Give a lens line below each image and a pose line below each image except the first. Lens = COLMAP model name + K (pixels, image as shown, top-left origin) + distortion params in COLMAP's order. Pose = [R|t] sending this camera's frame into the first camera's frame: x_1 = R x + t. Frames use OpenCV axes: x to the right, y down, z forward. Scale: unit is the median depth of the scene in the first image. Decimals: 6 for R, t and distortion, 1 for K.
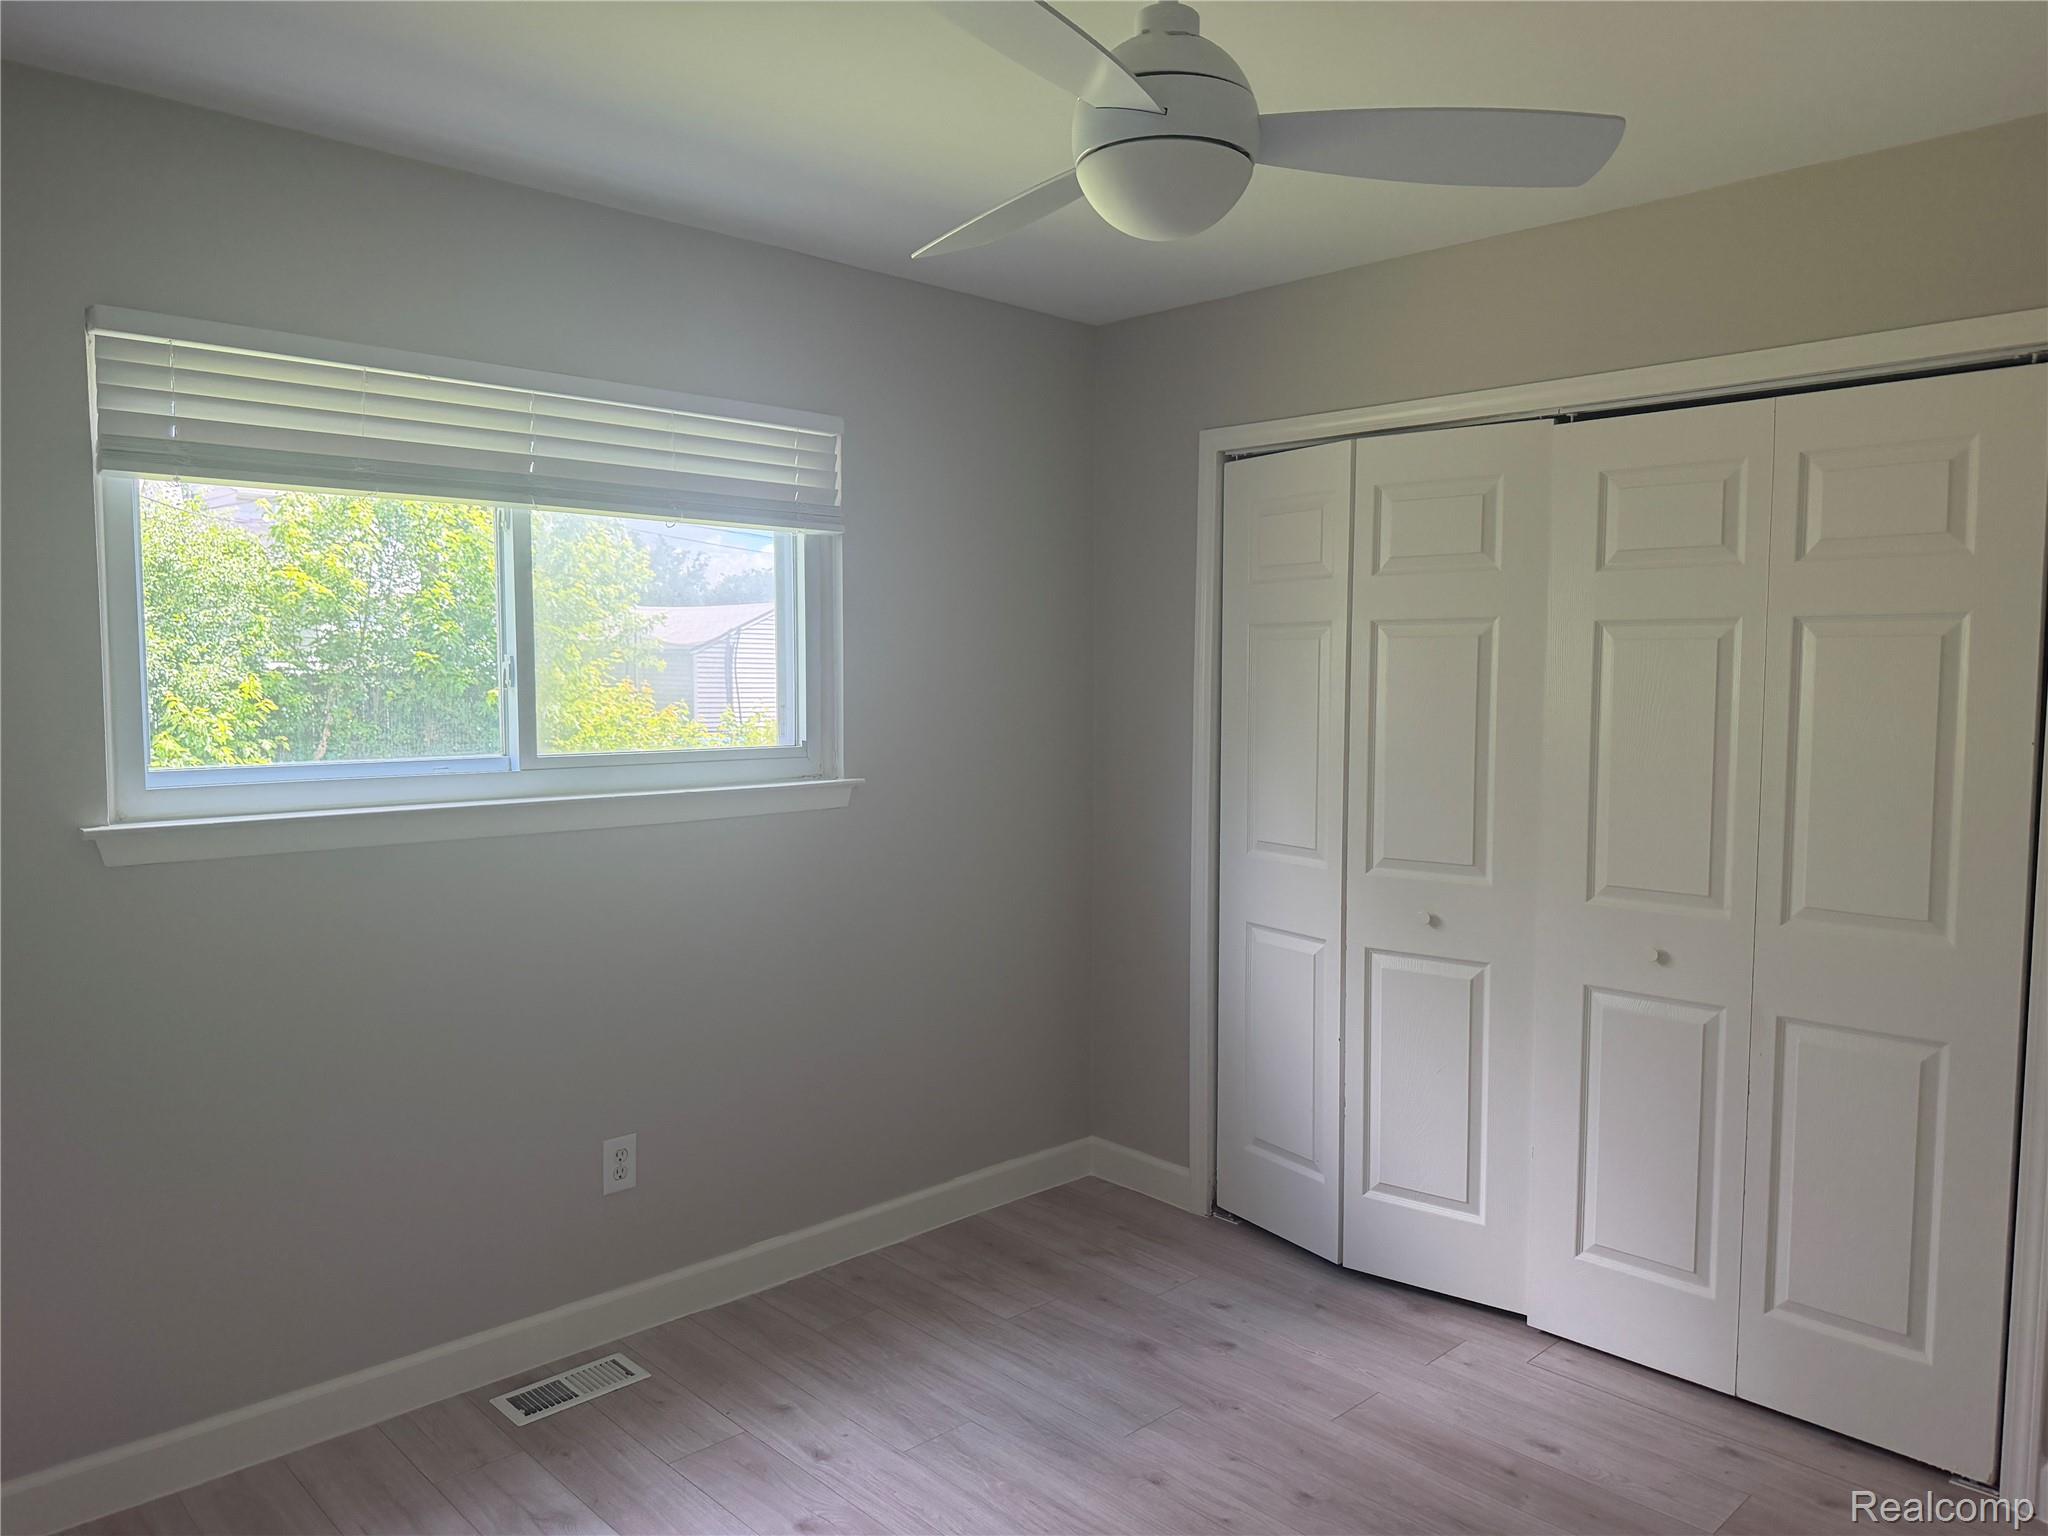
lens RADIAL K [[1451.3, 0, 1032.6], [0, 1451.3, 772.0], [0, 0, 1]] dist [0.118276, -0.161504]
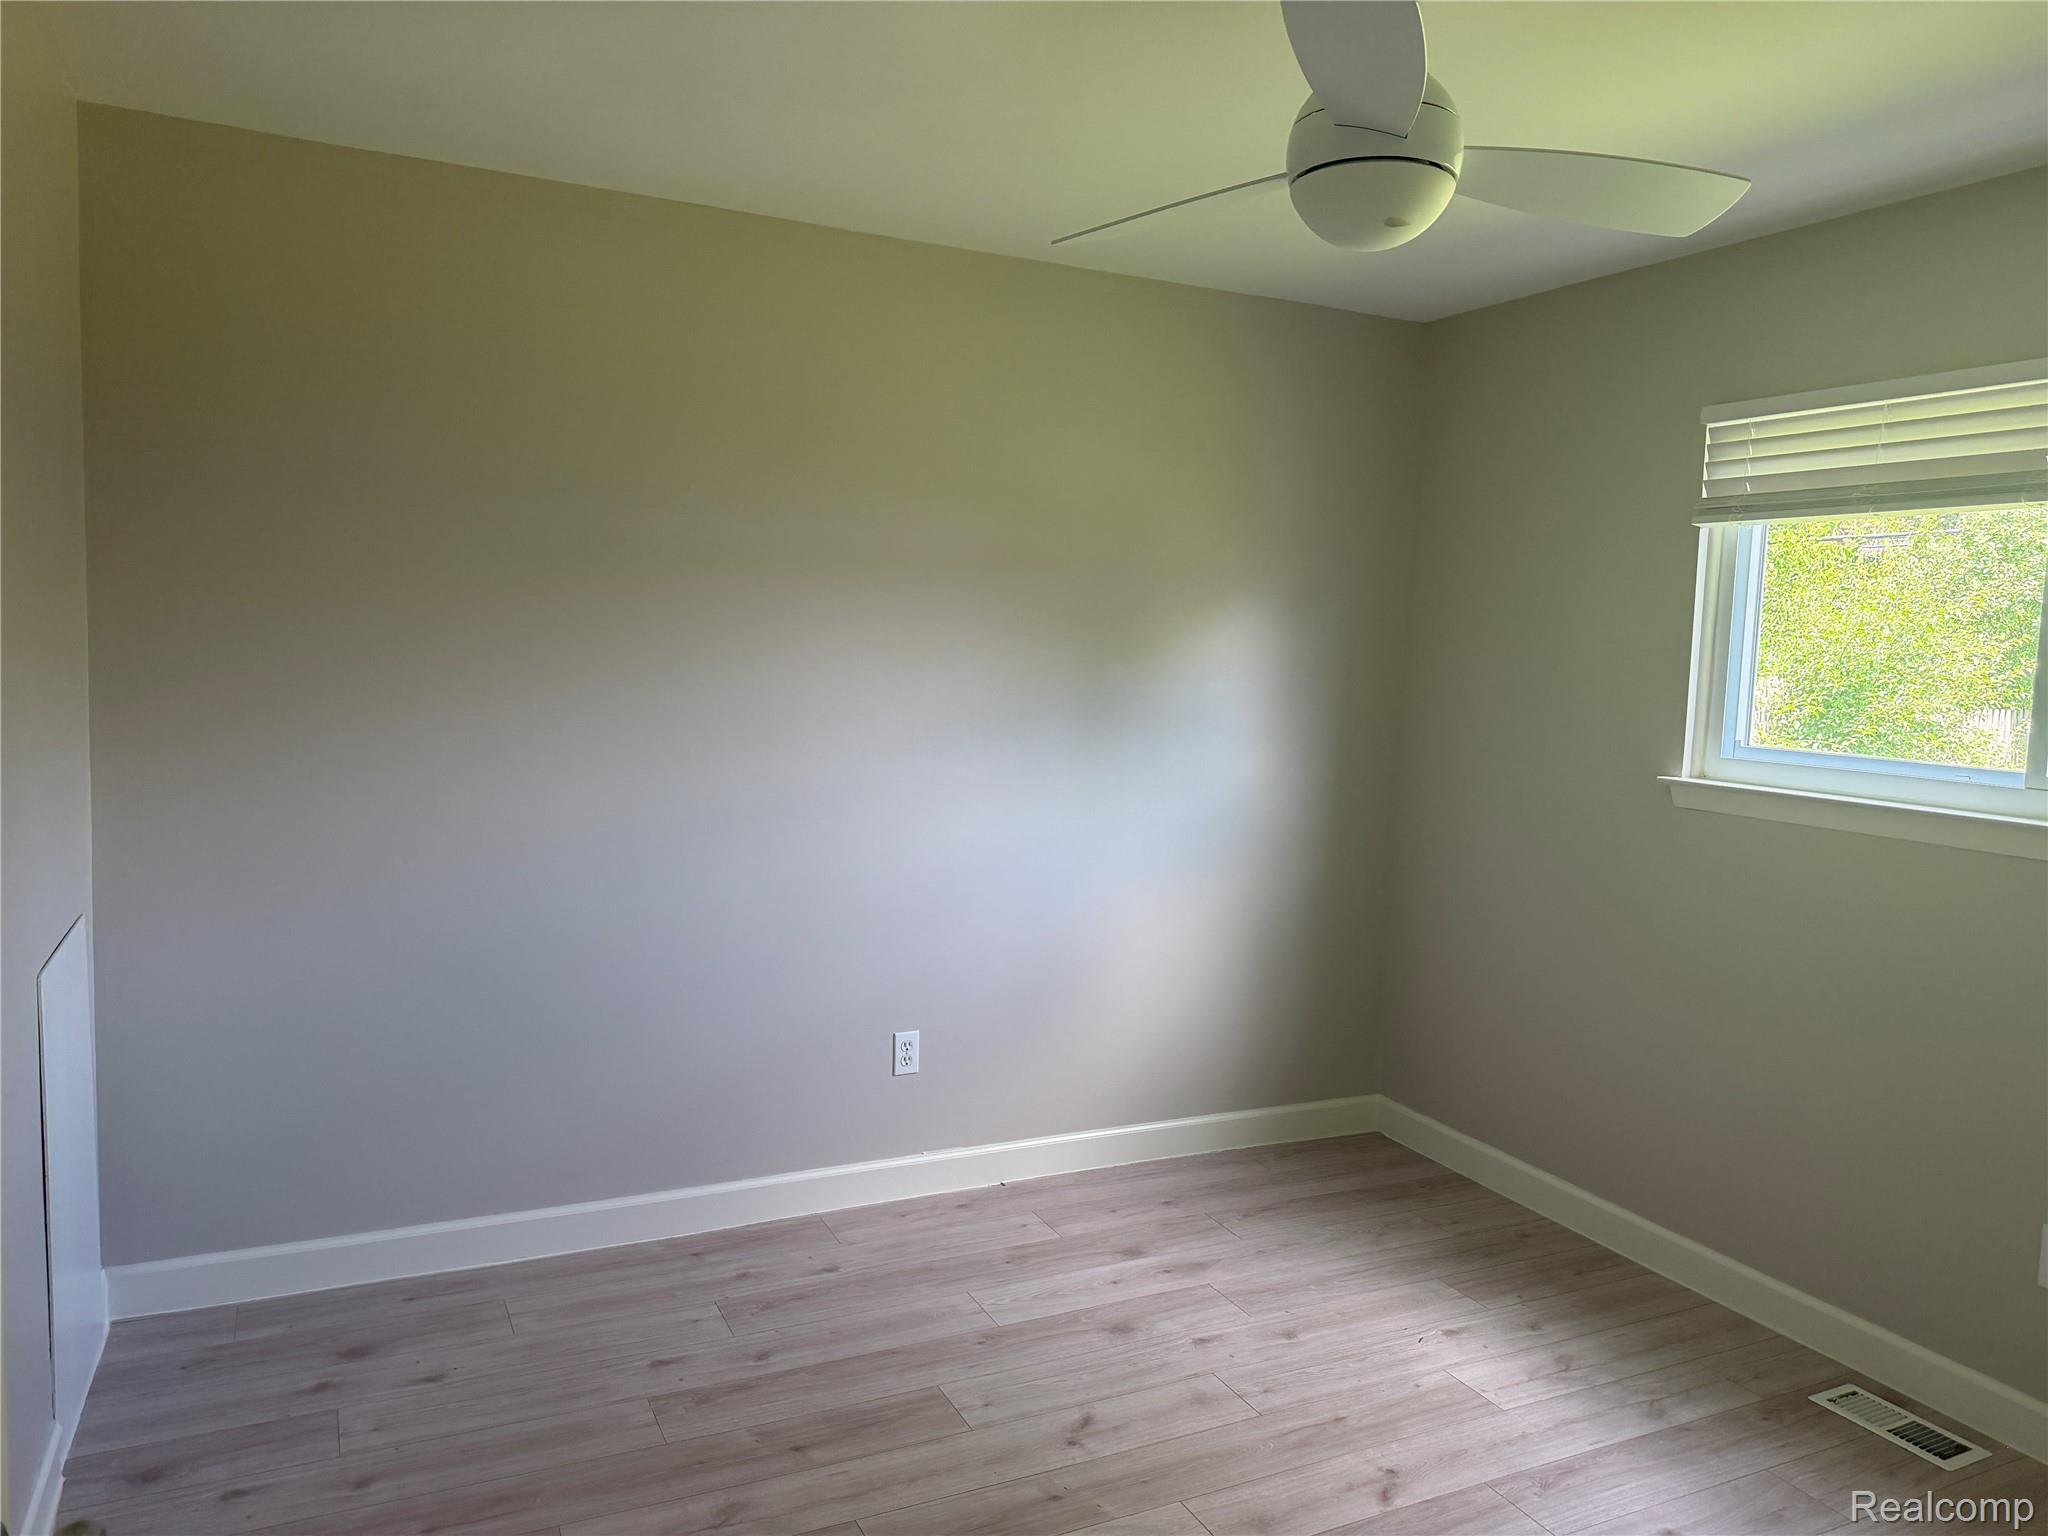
lens RADIAL K [[1472.5, 0, 1024.0], [0, 1472.5, 768.0], [0, 0, 1]] dist [-0.000063, -0.014005]
pose [[-0.312375, 0.074839, -0.947006, 0.787322], [-0.105388, 0.988008, 0.112842, -0.057207], [0.944095, 0.135052, -0.300742, 0.740475]]
